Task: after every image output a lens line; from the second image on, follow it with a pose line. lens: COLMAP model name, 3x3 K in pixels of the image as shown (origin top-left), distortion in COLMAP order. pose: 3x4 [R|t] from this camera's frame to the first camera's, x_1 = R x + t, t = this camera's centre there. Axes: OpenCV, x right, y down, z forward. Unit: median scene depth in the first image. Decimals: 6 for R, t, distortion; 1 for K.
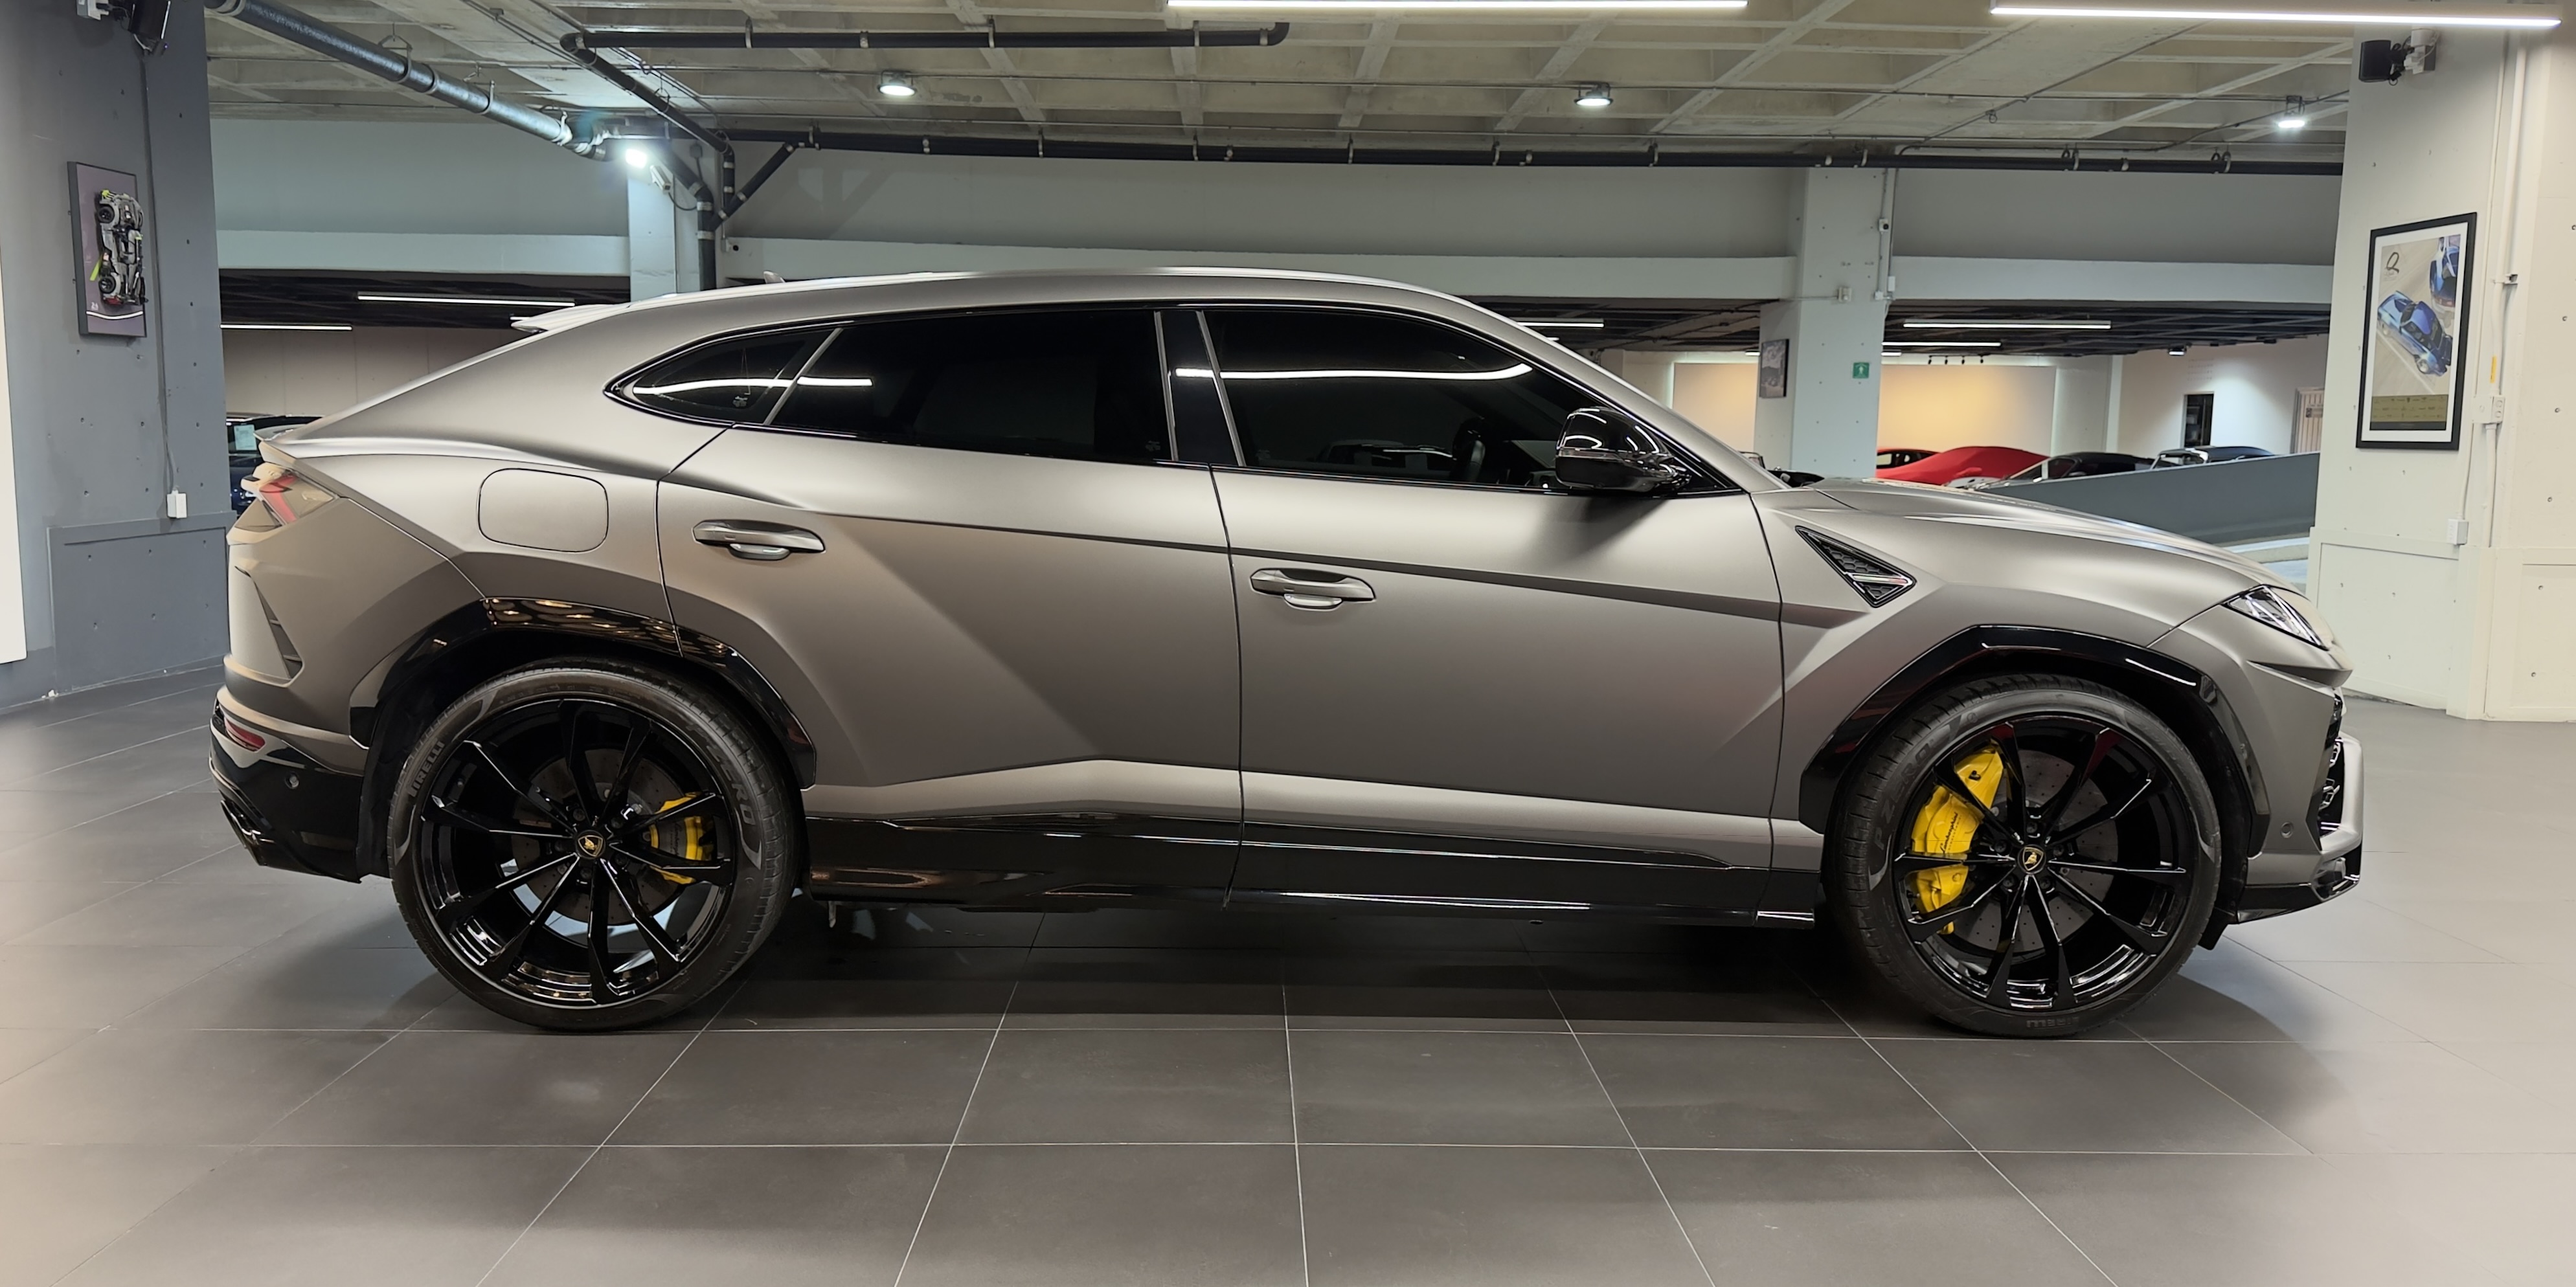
lens RADIAL K [[1902.1, 0, 1325.5], [0, 1902.1, 677.4], [0, 0, 1]] dist [0.071864, -0.077998]
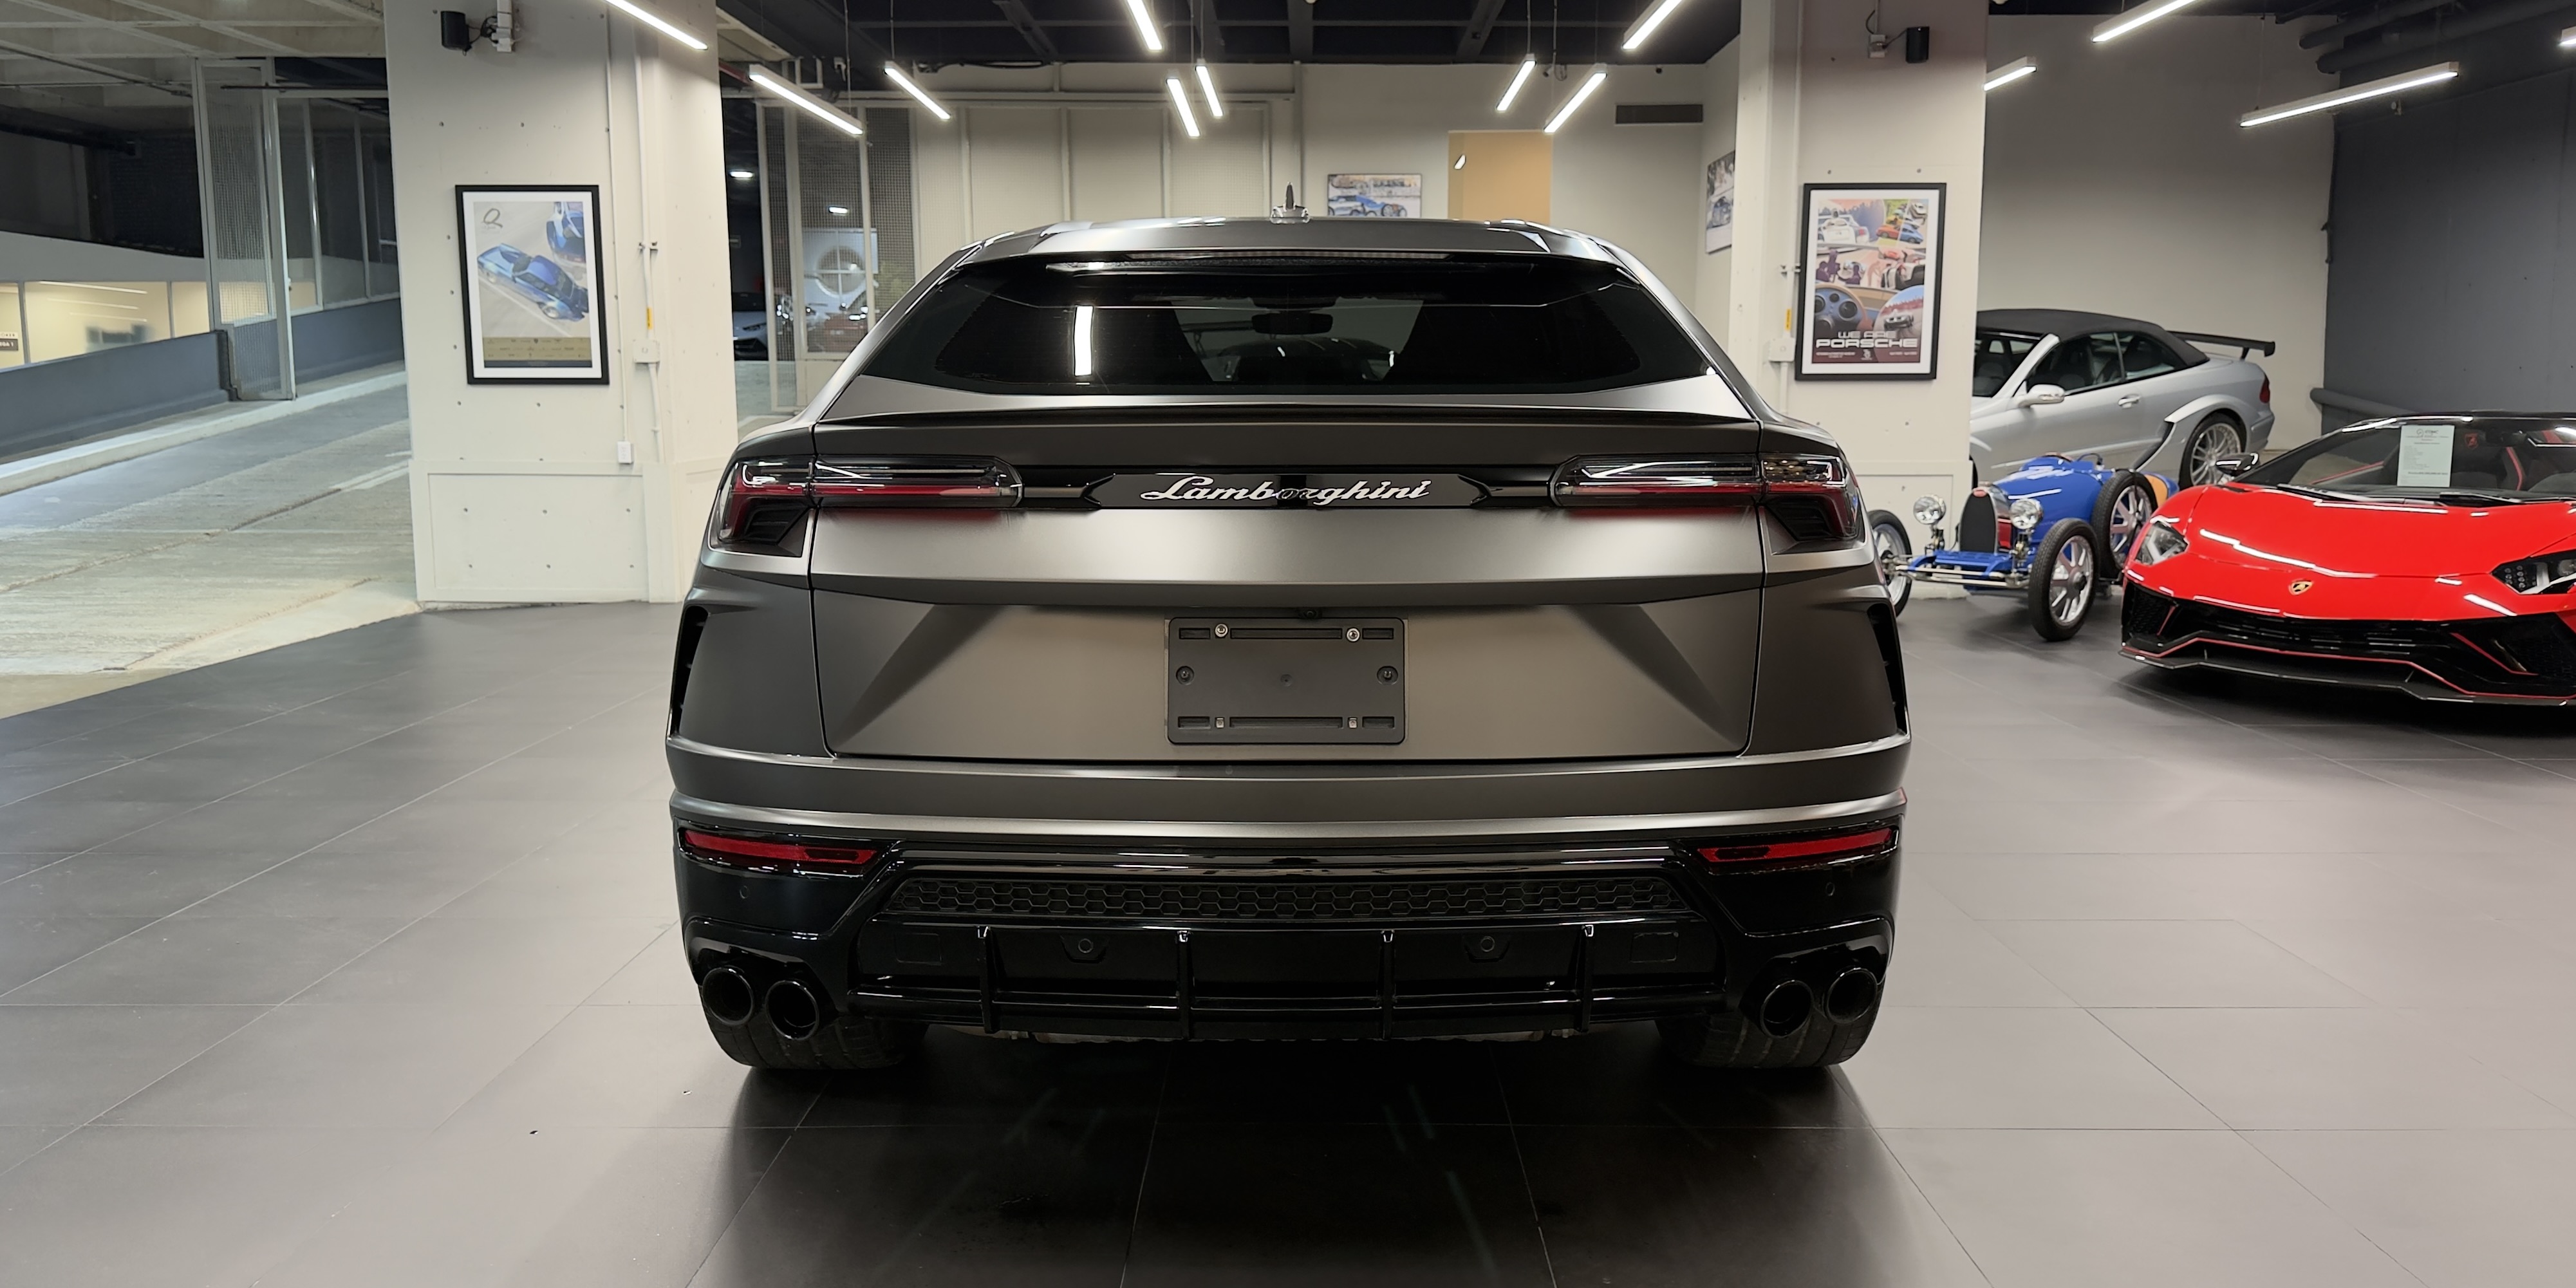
lens RADIAL K [[1902.3, 0, 1325.5], [0, 1902.3, 677.9], [0, 0, 1]] dist [0.071864, -0.077998]
pose [[0.032785, -0.171393, 0.984657, -0.356550], [0.134541, 0.976977, 0.165576, -0.045356], [-0.990366, 0.127048, 0.055090, 0.303352]]
